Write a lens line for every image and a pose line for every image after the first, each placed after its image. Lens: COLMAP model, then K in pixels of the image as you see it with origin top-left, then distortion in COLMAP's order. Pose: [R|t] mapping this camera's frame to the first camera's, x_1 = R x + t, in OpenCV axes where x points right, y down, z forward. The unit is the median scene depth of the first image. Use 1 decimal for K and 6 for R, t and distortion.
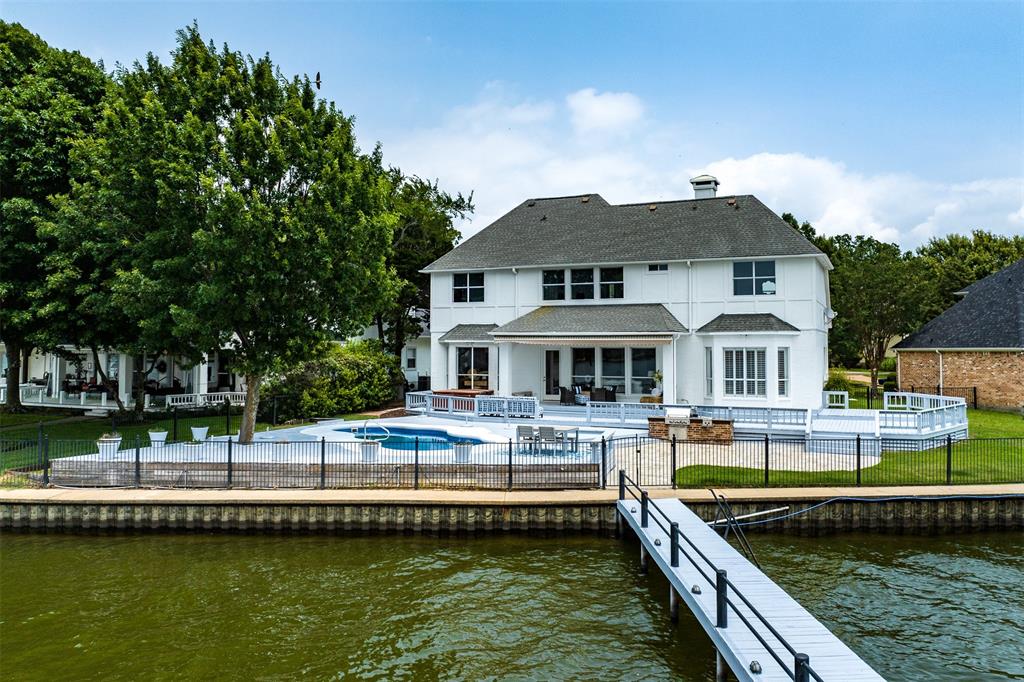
lens RADIAL K [[783.4, 0, 533.6], [0, 783.4, 323.3], [0, 0, 1]] dist [-0.007642, -0.006172]
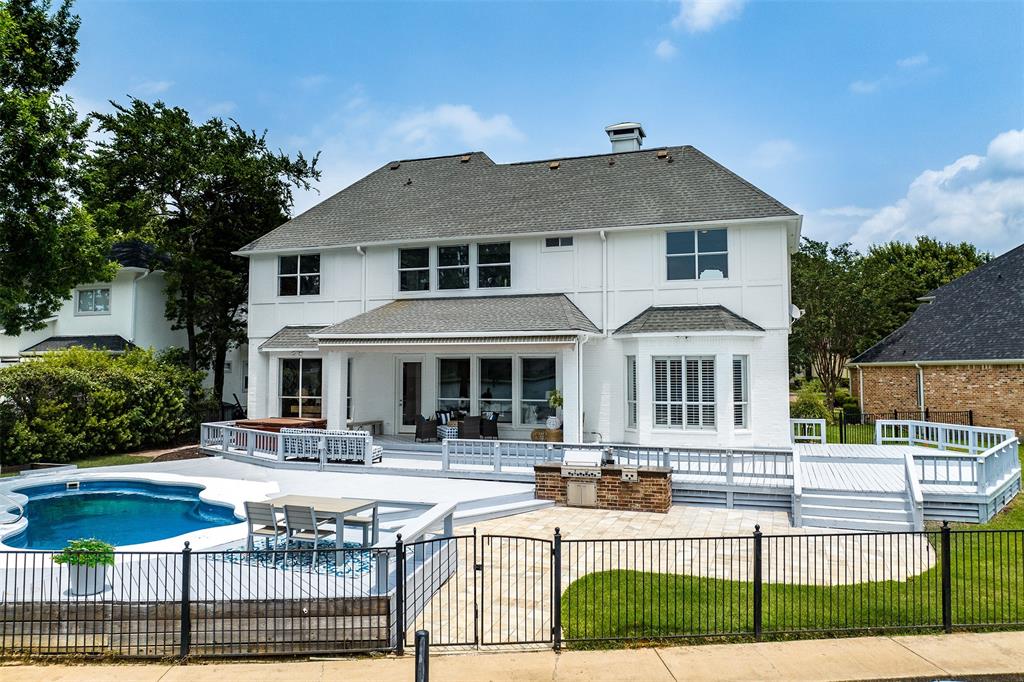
lens RADIAL K [[740.9, 0, 512.0], [0, 740.9, 341.0], [0, 0, 1]] dist [-0.021944, -0.000820]
pose [[0.998067, 0.001705, 0.062121, 0.075195], [-0.001108, 0.999953, -0.009650, 0.022595], [-0.062134, 0.009563, 0.998022, 0.341556]]
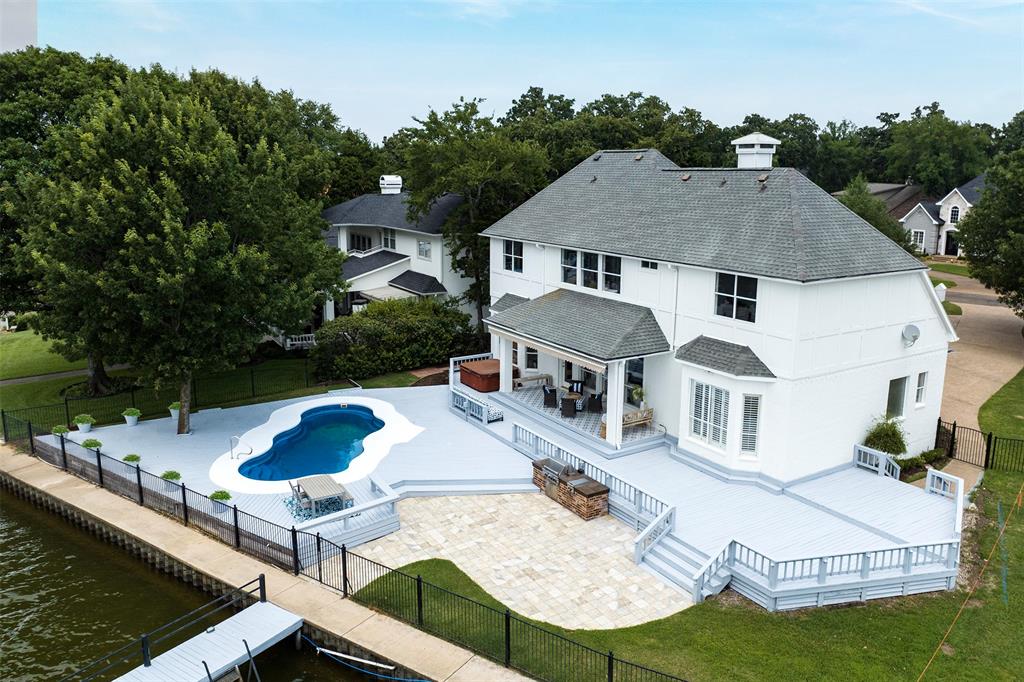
lens RADIAL K [[746.9, 0, 512.0], [0, 746.9, 341.0], [0, 0, 1]] dist [-0.000015, -0.000045]
pose [[0.816603, 0.131350, -0.562056, 0.483792], [0.013426, 0.969177, 0.245998, -0.184940], [0.577044, -0.208429, 0.789669, 0.274571]]
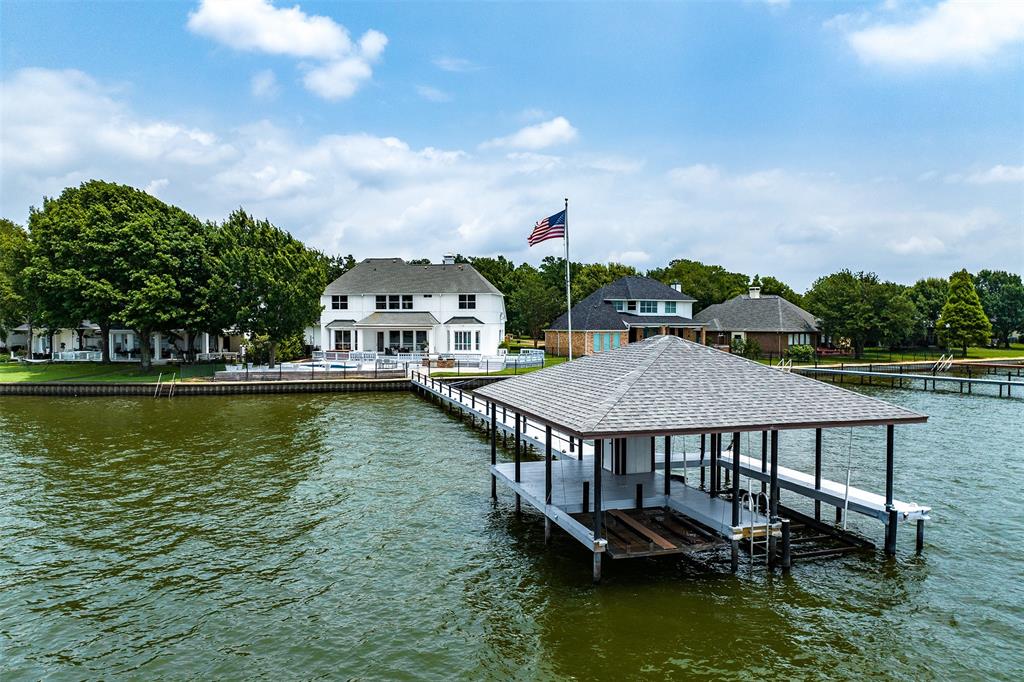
lens RADIAL K [[716.0, 0, 512.0], [0, 716.0, 341.0], [0, 0, 1]] dist [-0.002553, -0.000160]
pose [[0.967998, -0.006908, 0.250865, -0.129044], [-0.007249, 0.998434, 0.055465, -0.056770], [-0.250855, -0.055508, 0.966432, -1.096122]]
